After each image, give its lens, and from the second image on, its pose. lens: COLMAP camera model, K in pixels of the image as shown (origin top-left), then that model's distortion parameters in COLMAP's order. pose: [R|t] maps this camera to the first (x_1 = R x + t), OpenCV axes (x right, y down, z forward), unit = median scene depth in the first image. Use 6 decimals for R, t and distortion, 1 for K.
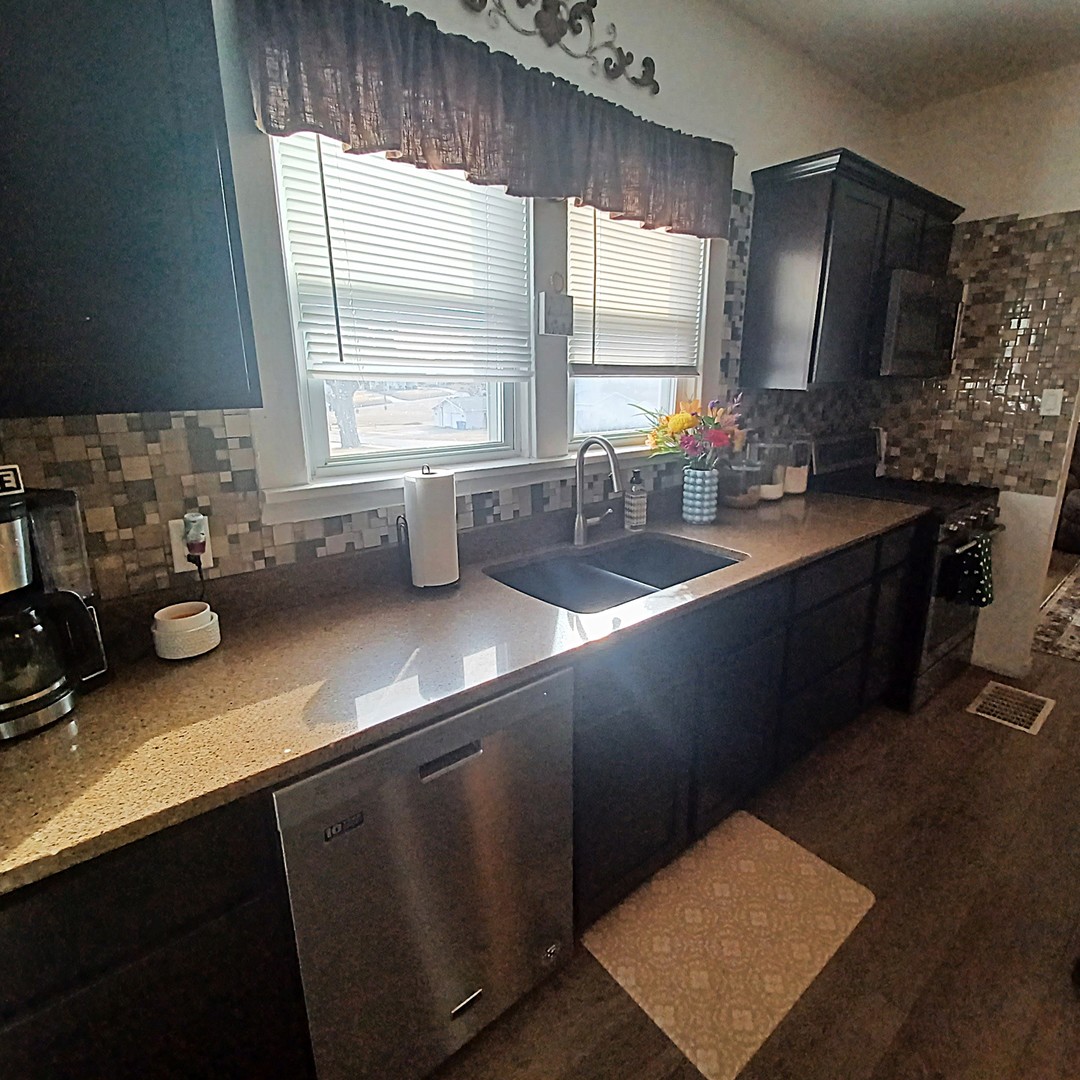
lens RADIAL K [[583.6, 0, 533.7], [0, 583.6, 526.0], [0, 0, 1]] dist [0.006665, -0.009803]
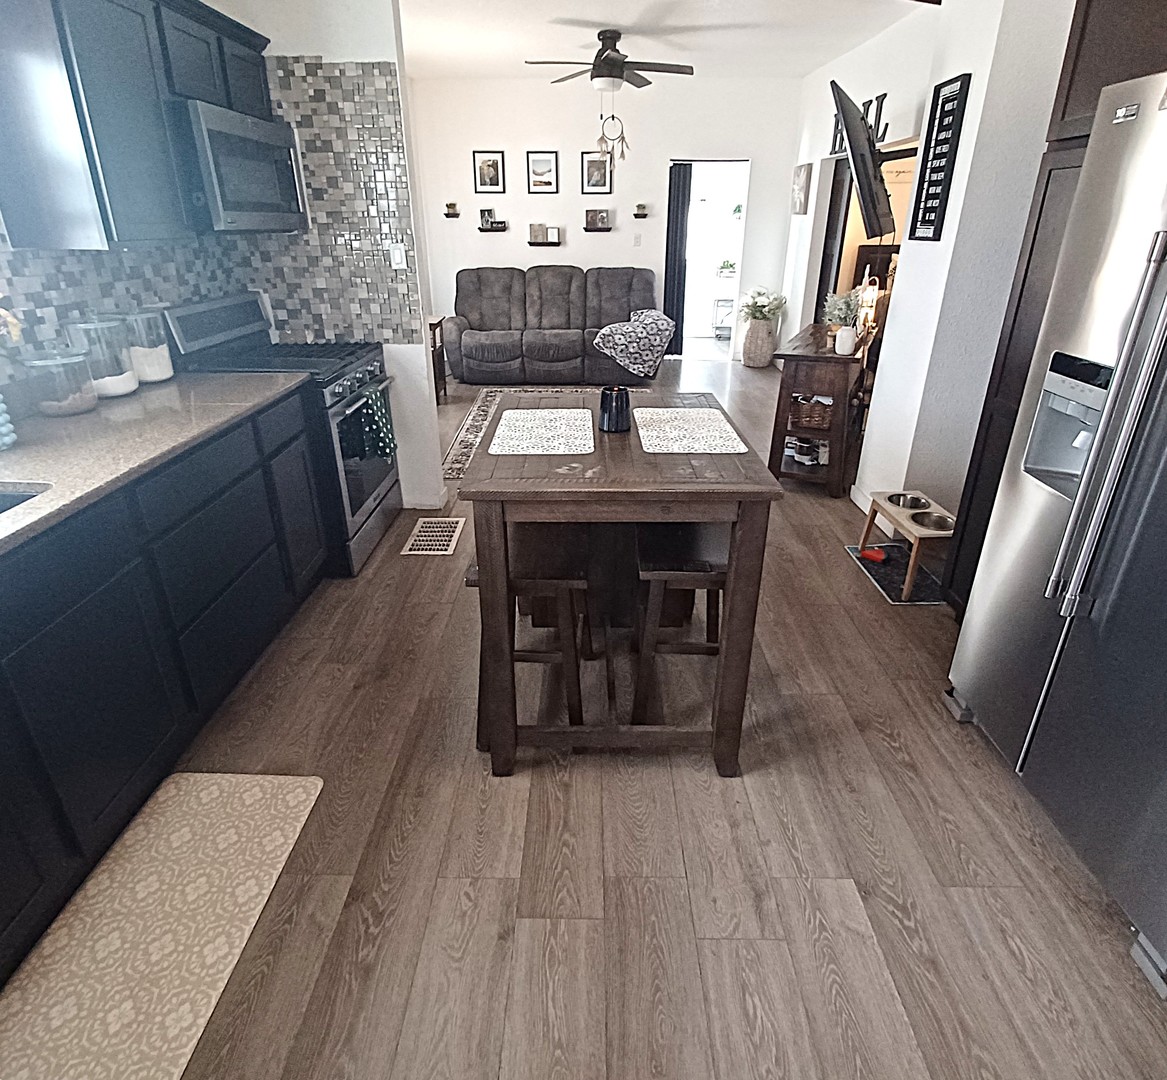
lens RADIAL K [[630.3, 0, 586.1], [0, 630.3, 481.5], [0, 0, 1]] dist [0.003009, -0.012075]
pose [[0.633852, -0.283123, 0.719773, 0.170011], [0.184142, 0.959076, 0.215092, -0.000108], [-0.751214, -0.003796, 0.660048, -0.029307]]
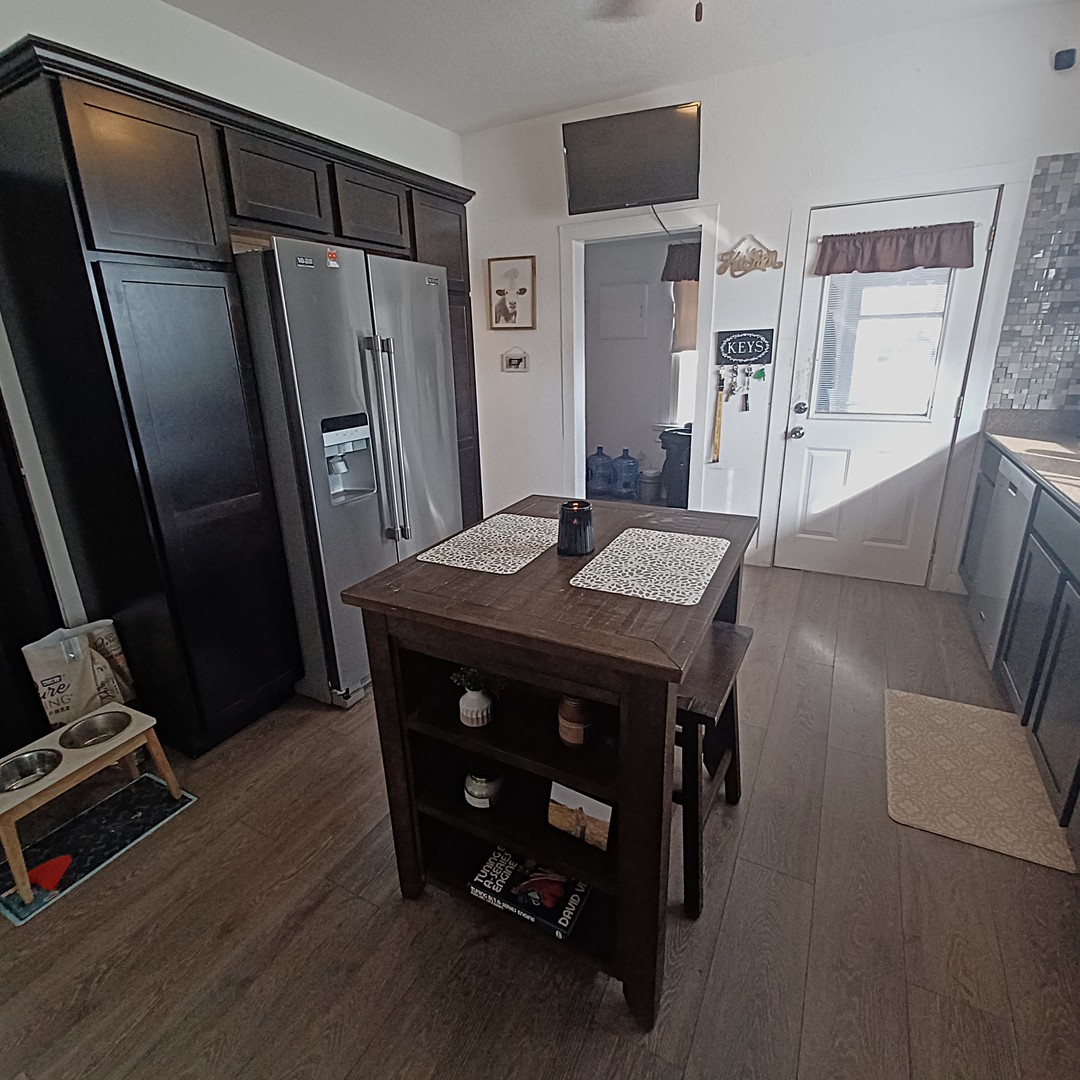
lens RADIAL K [[575.0, 0, 537.8], [0, 575.0, 527.7], [0, 0, 1]] dist [0.000117, -0.002070]
pose [[-0.920588, 0.158717, -0.356828, 1.031254], [-0.053802, 0.853435, 0.518415, -0.226107], [0.386811, 0.496445, -0.777123, 0.915524]]
